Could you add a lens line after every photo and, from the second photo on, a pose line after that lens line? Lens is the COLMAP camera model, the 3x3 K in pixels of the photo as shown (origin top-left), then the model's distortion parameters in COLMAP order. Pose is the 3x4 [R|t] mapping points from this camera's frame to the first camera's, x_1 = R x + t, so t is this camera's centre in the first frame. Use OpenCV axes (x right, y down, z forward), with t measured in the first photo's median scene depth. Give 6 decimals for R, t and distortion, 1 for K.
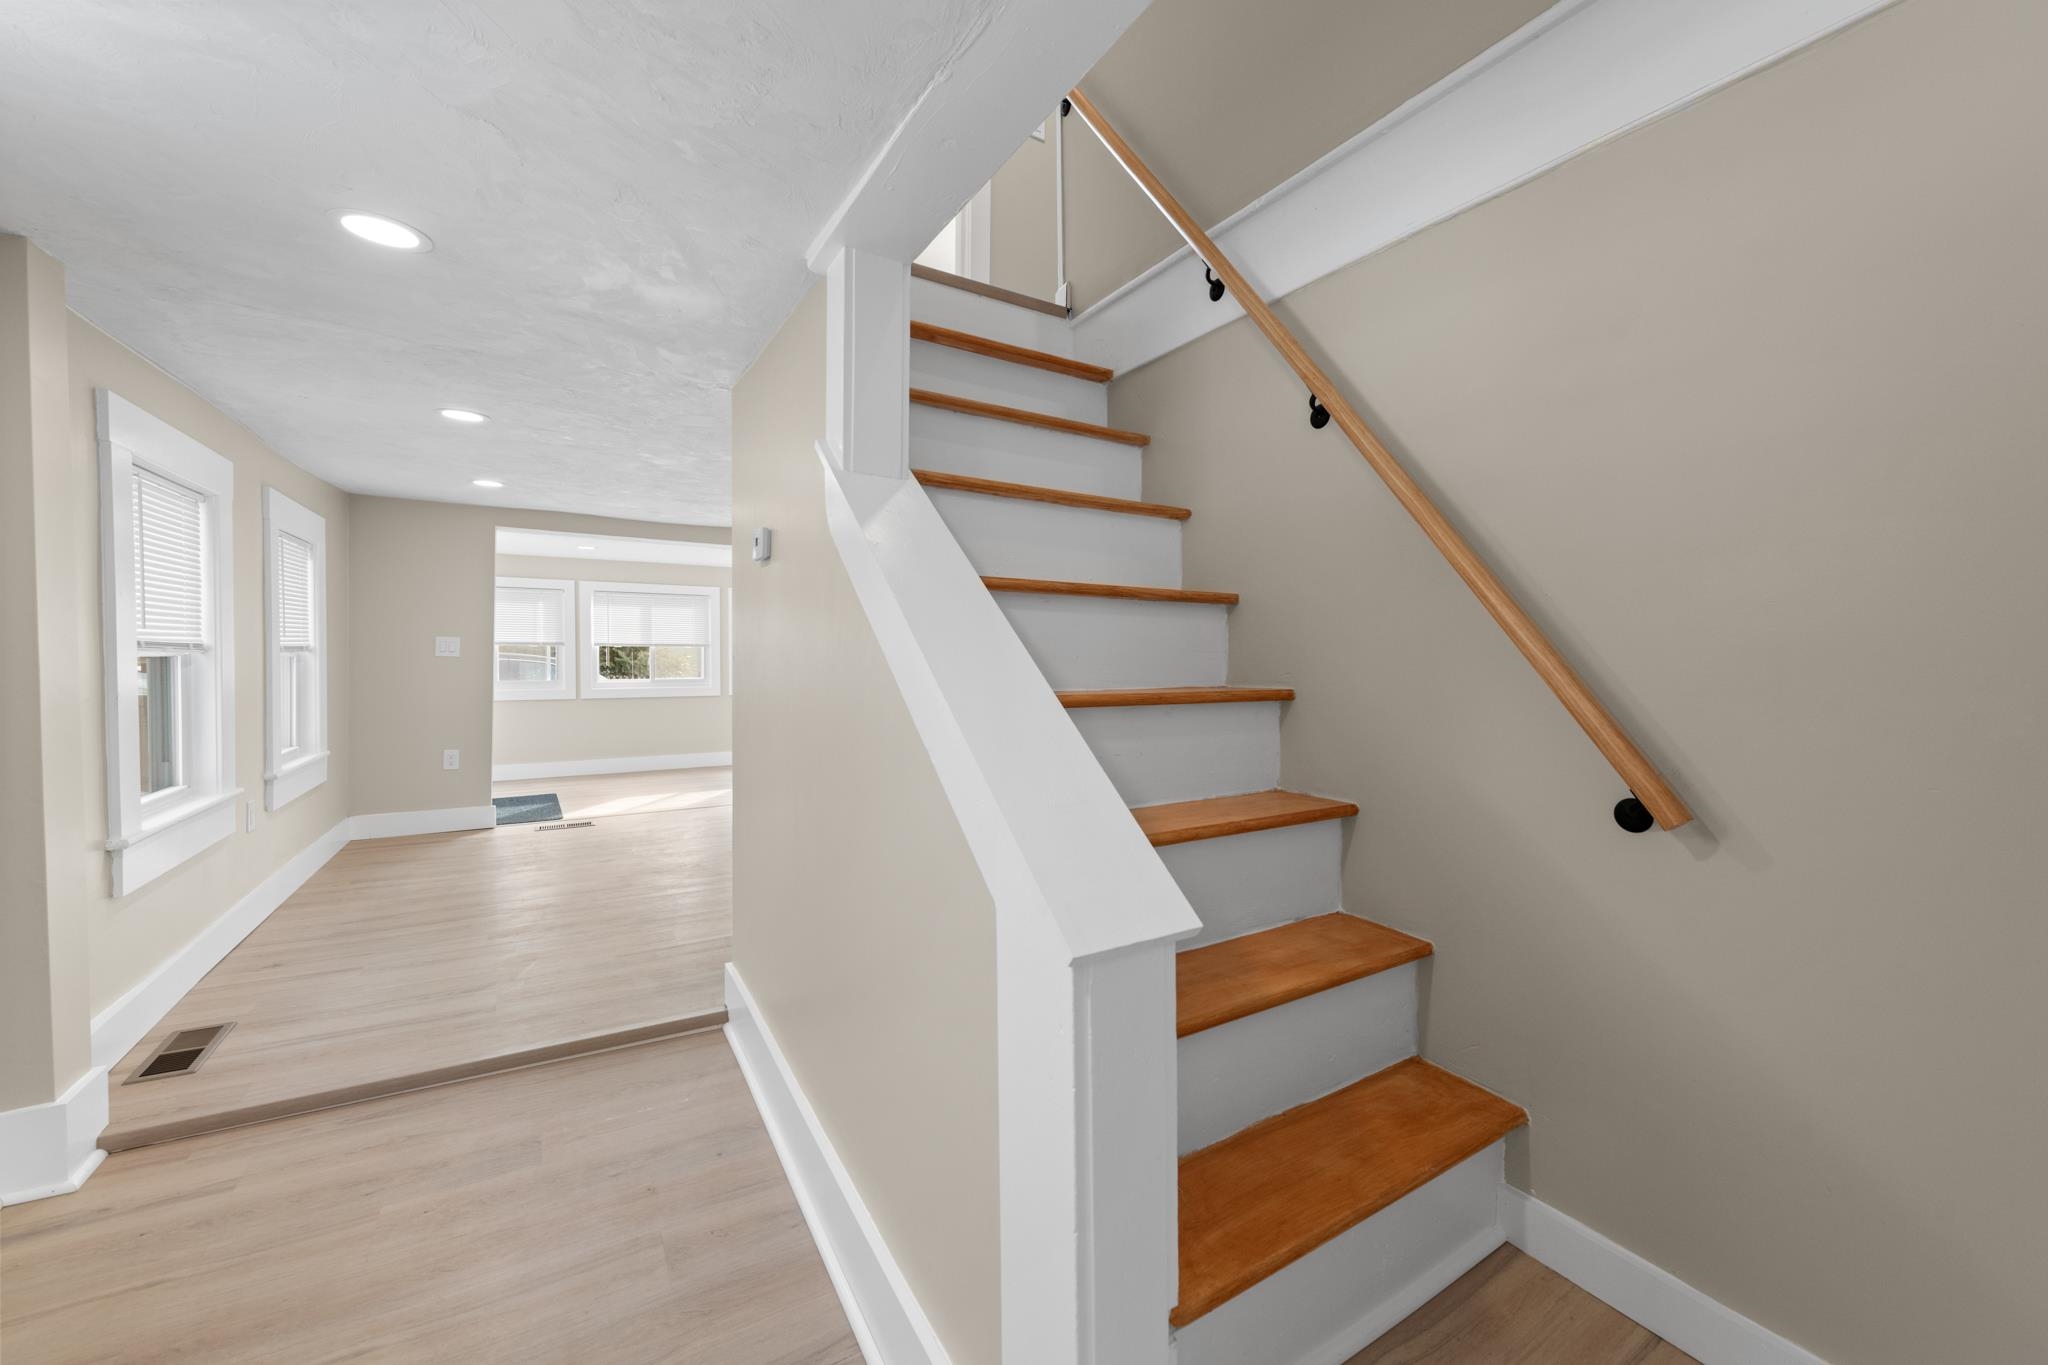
lens RADIAL K [[798.6, 0, 1046.2], [0, 798.6, 683.6], [0, 0, 1]] dist [0.008734, -0.002783]
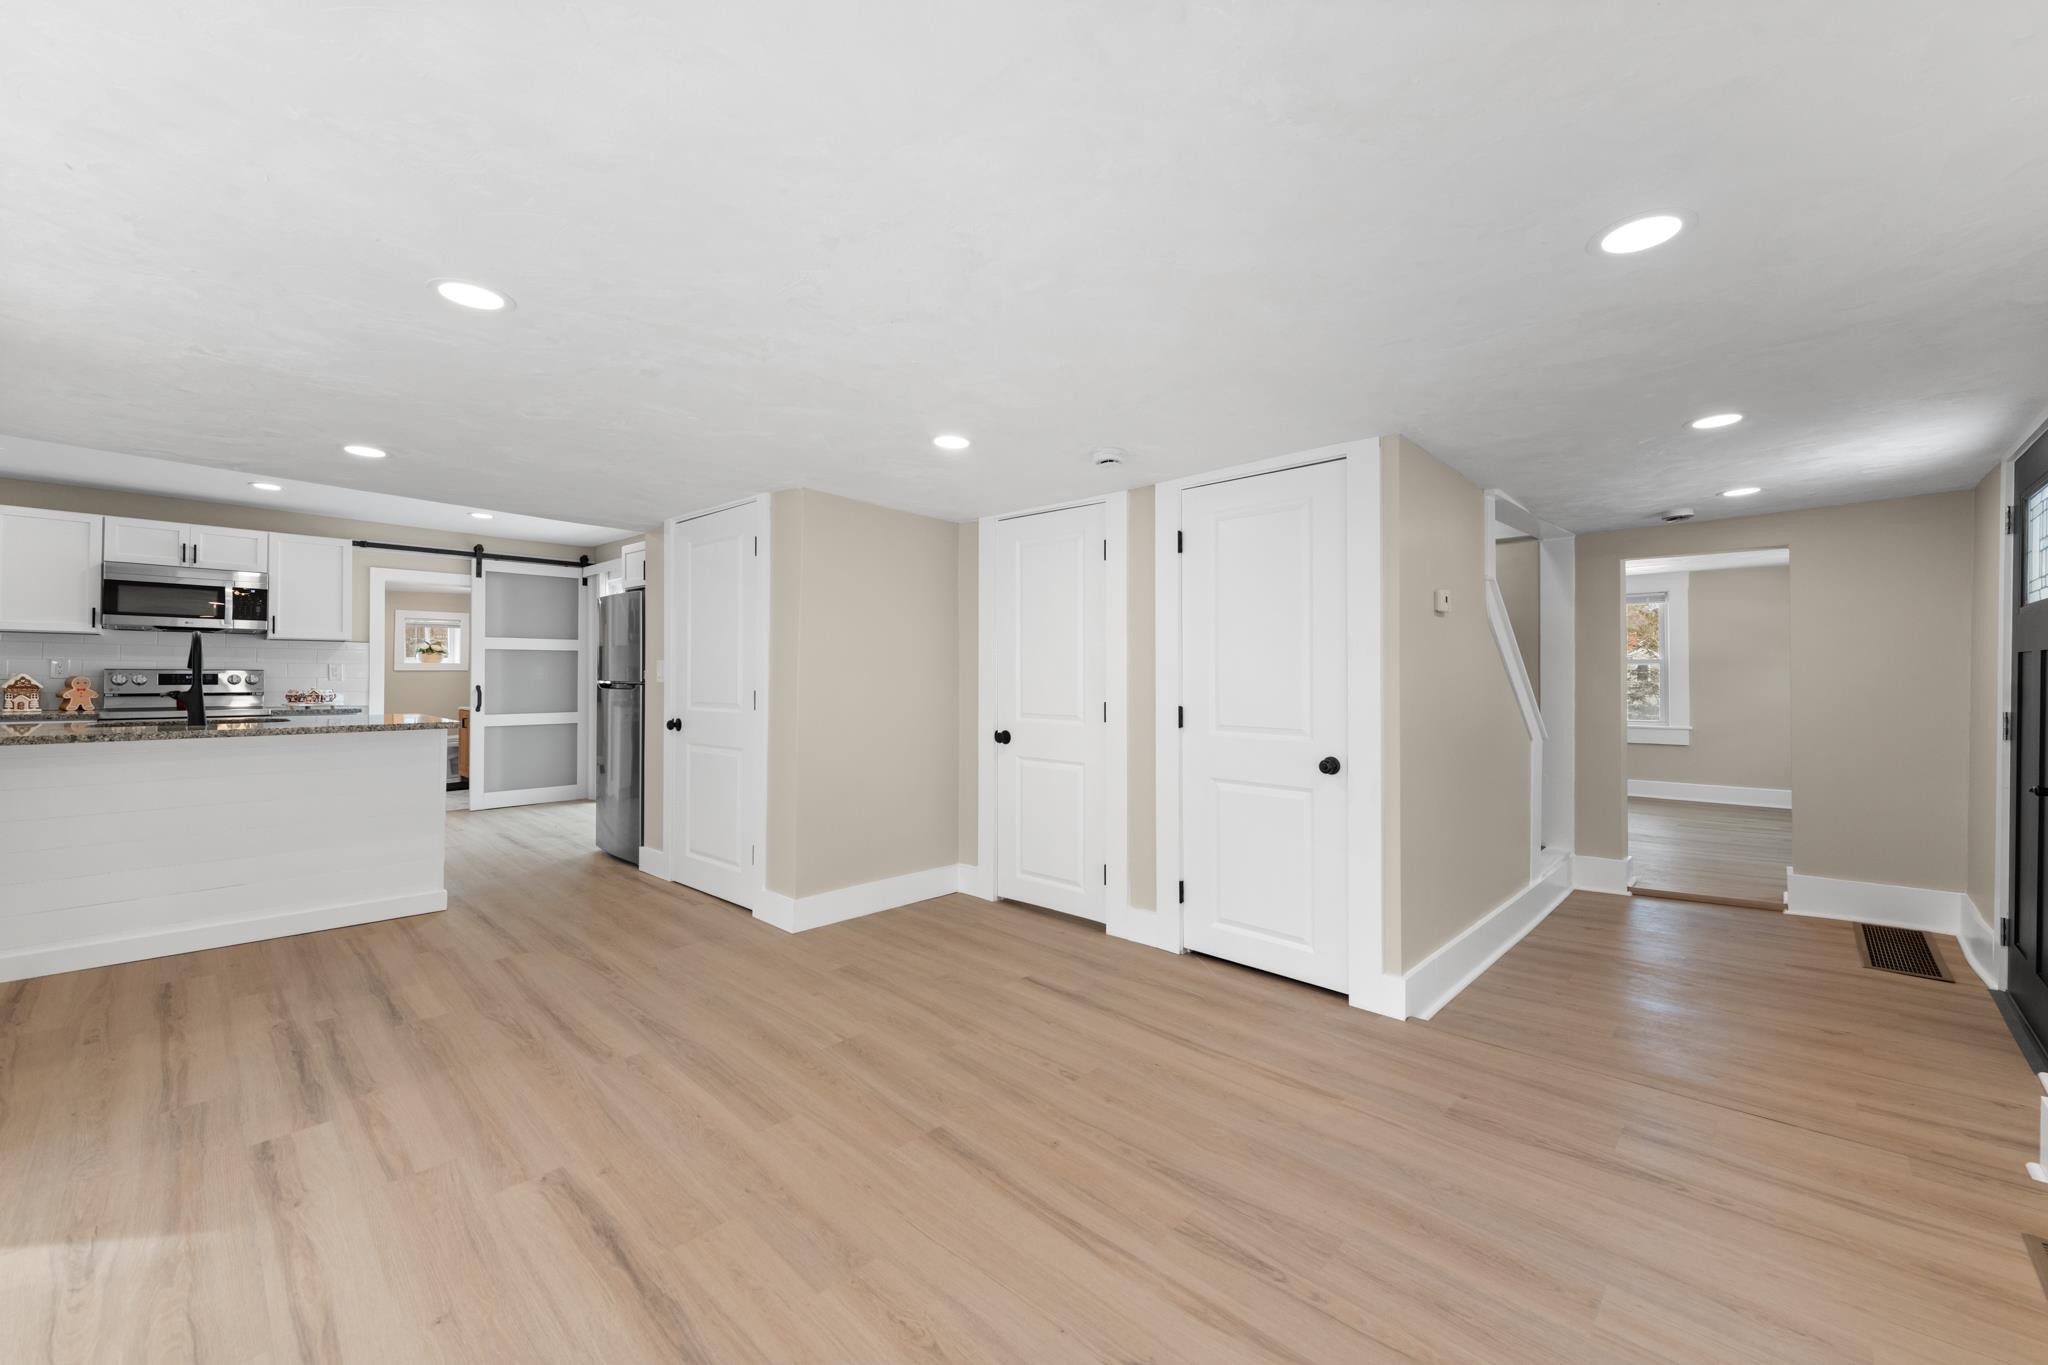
lens RADIAL K [[798.6, 0, 1031.1], [0, 798.6, 668.4], [0, 0, 1]] dist [0.008734, -0.002783]
pose [[-0.251692, -0.010678, 0.967748, -0.658409], [0.029426, 0.999392, 0.018680, -0.044072], [-0.967360, 0.033178, -0.251225, 0.885663]]
